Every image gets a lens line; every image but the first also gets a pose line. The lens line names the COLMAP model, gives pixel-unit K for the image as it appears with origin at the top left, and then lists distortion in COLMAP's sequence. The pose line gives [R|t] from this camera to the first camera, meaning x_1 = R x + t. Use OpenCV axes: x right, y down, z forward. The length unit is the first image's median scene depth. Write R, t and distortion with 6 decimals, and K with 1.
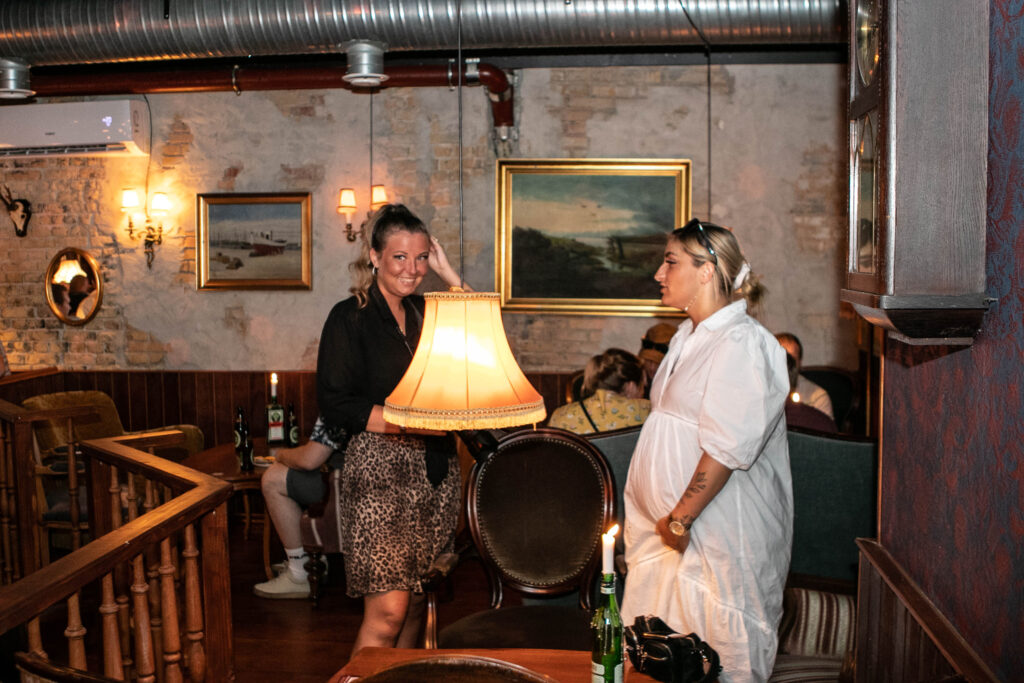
lens RADIAL K [[1174.3, 0, 512.2], [0, 1174.3, 345.2], [0, 0, 1]] dist [0.006558, 0.000000]
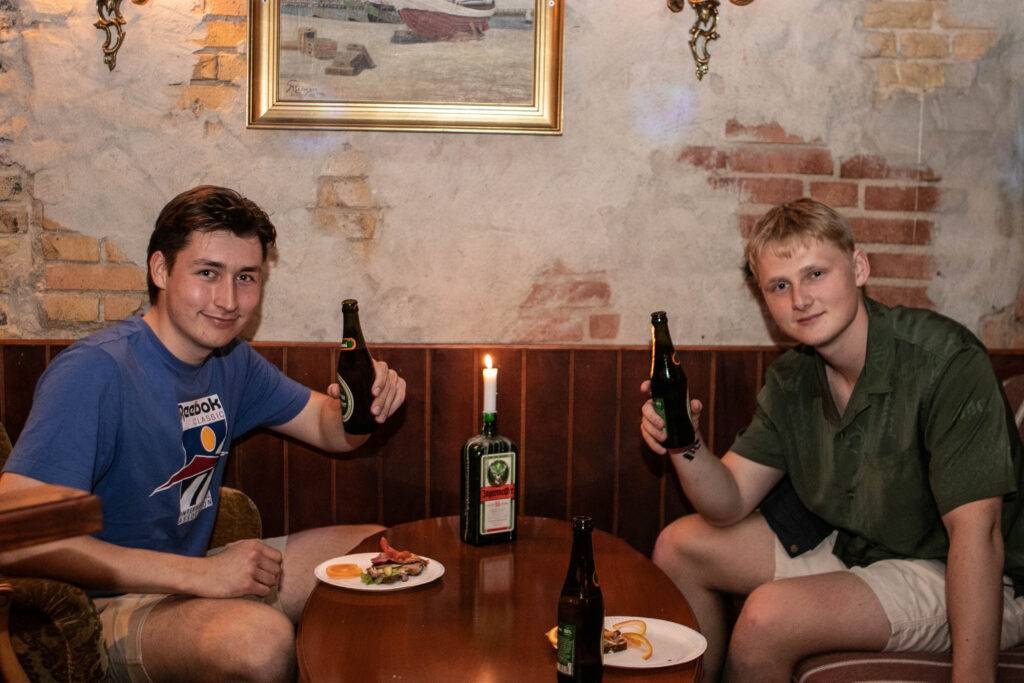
lens RADIAL K [[1308.3, 0, 511.8], [0, 1308.3, 339.5], [0, 0, 1]] dist [-0.072182, 0.000000]
pose [[0.981722, 0.001234, 0.190315, -0.262841], [-0.009120, 0.999135, 0.040564, 0.002788], [-0.190101, -0.041558, 0.980885, 0.572015]]
